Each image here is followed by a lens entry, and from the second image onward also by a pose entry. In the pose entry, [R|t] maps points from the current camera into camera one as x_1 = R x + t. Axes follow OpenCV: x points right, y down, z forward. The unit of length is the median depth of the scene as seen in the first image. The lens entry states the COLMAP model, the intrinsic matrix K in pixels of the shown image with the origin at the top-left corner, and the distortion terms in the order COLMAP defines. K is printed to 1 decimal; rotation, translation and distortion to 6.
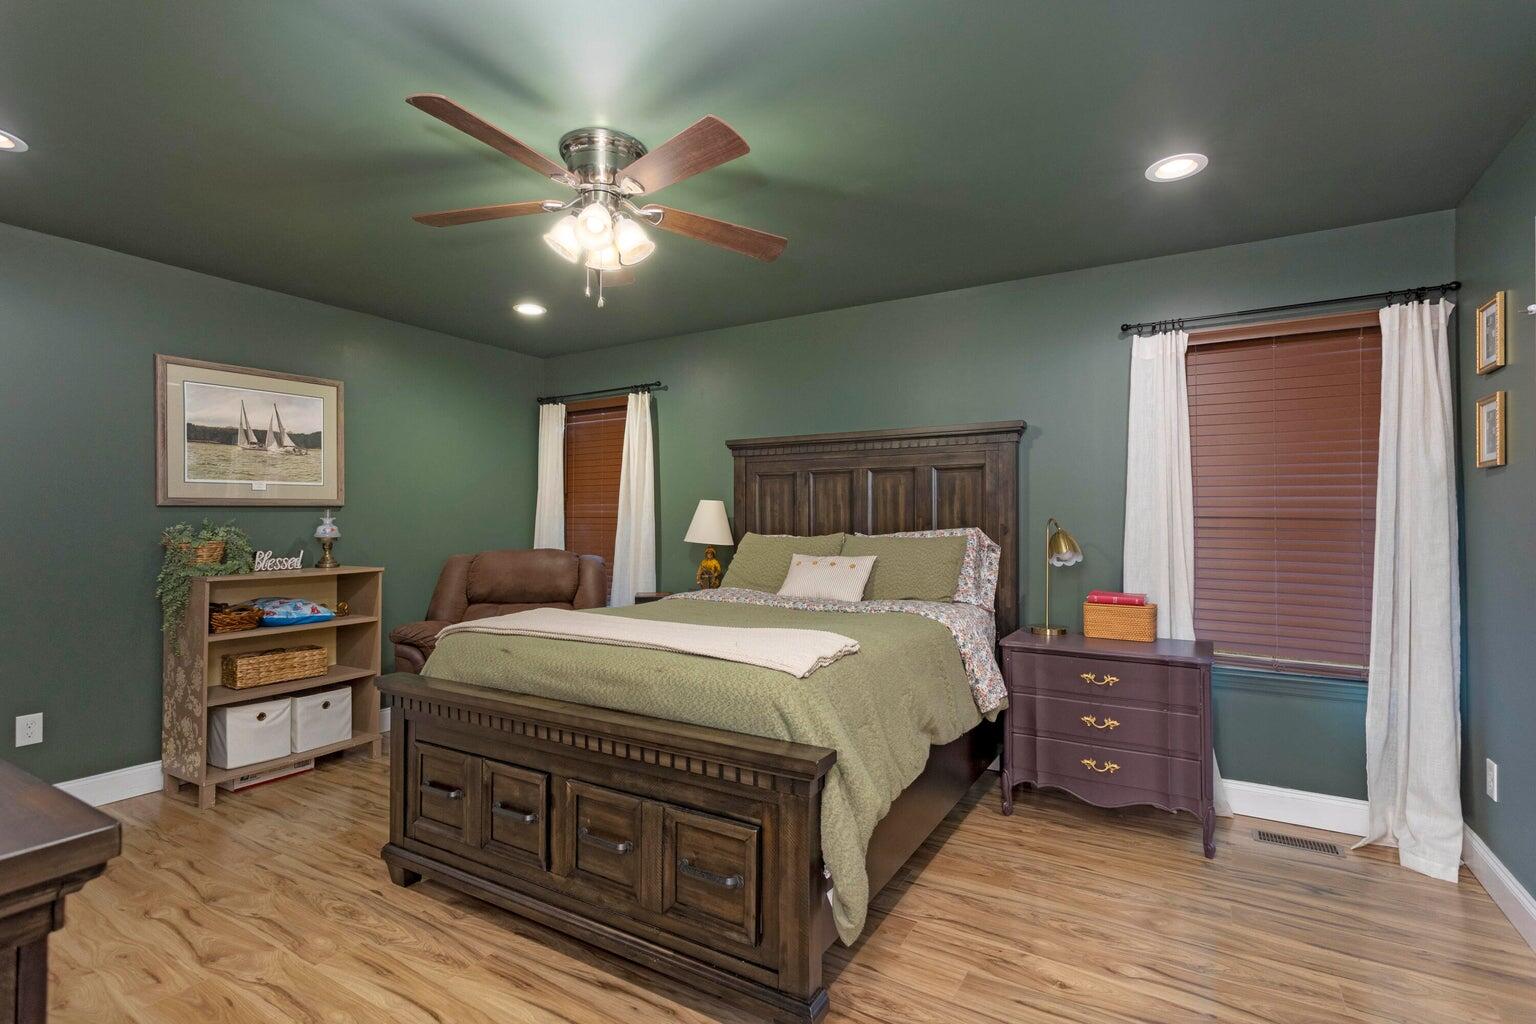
lens RADIAL K [[721.4, 0, 767.9], [0, 721.4, 506.3], [0, 0, 1]] dist [-0.003863, 0.001552]
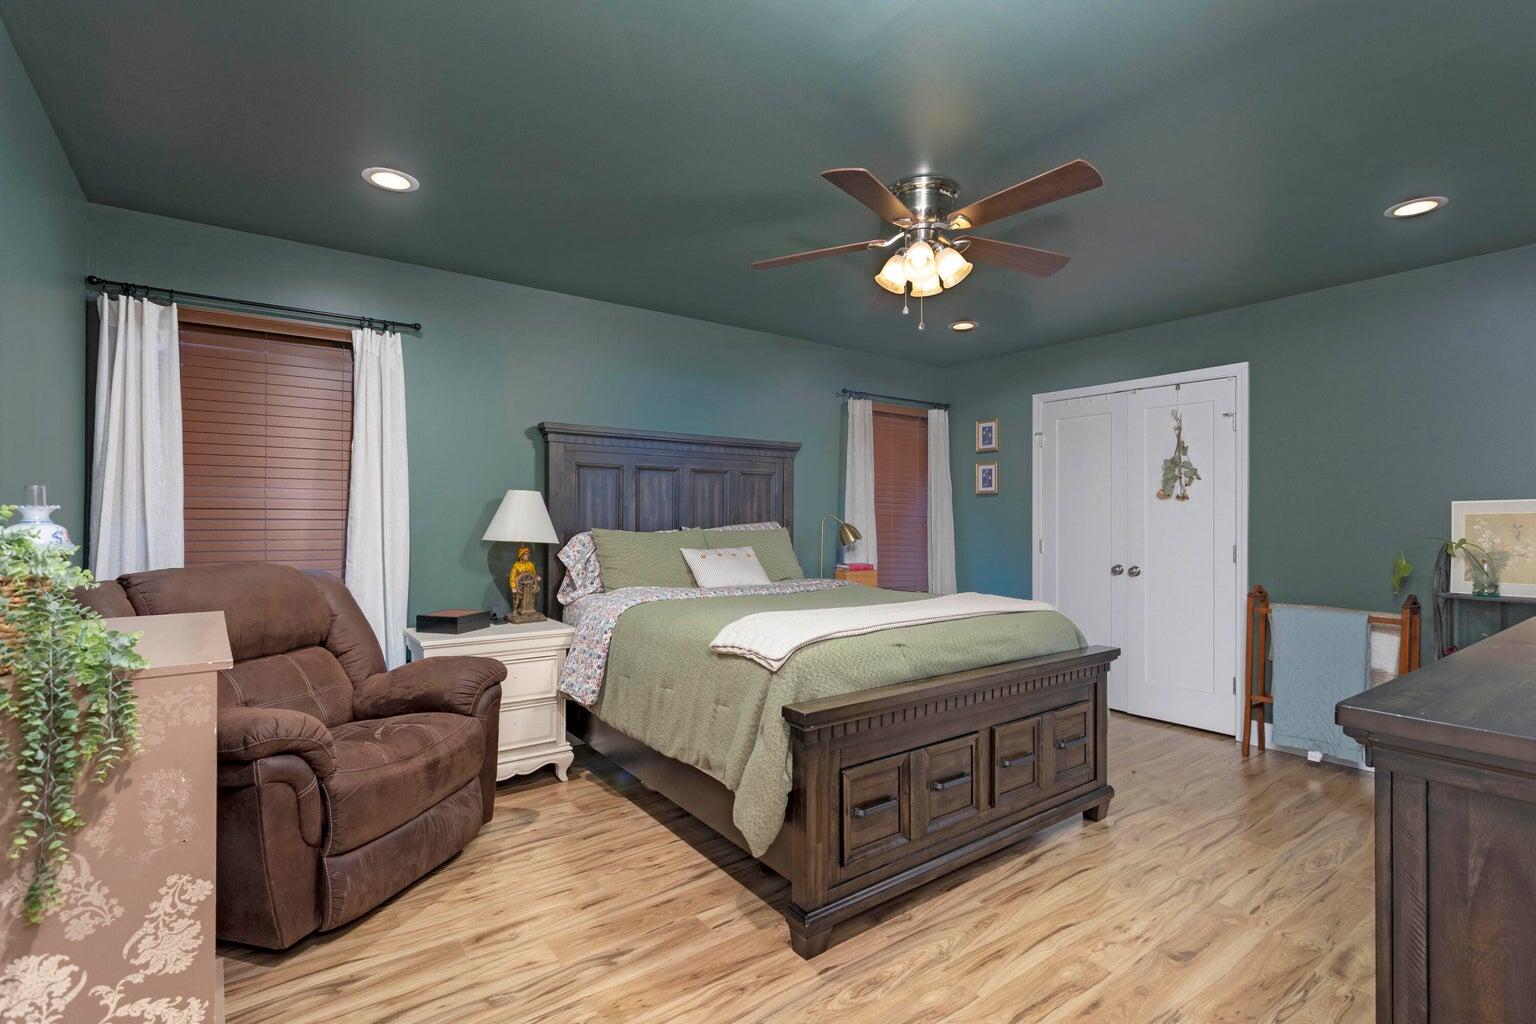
lens RADIAL K [[721.4, 0, 760.8], [0, 721.4, 522.0], [0, 0, 1]] dist [-0.003863, 0.001552]
pose [[0.387225, -0.003891, 0.921977, -0.882533], [-0.021032, 0.999694, 0.013052, 0.012604], [-0.921745, -0.024445, 0.387024, 0.509611]]
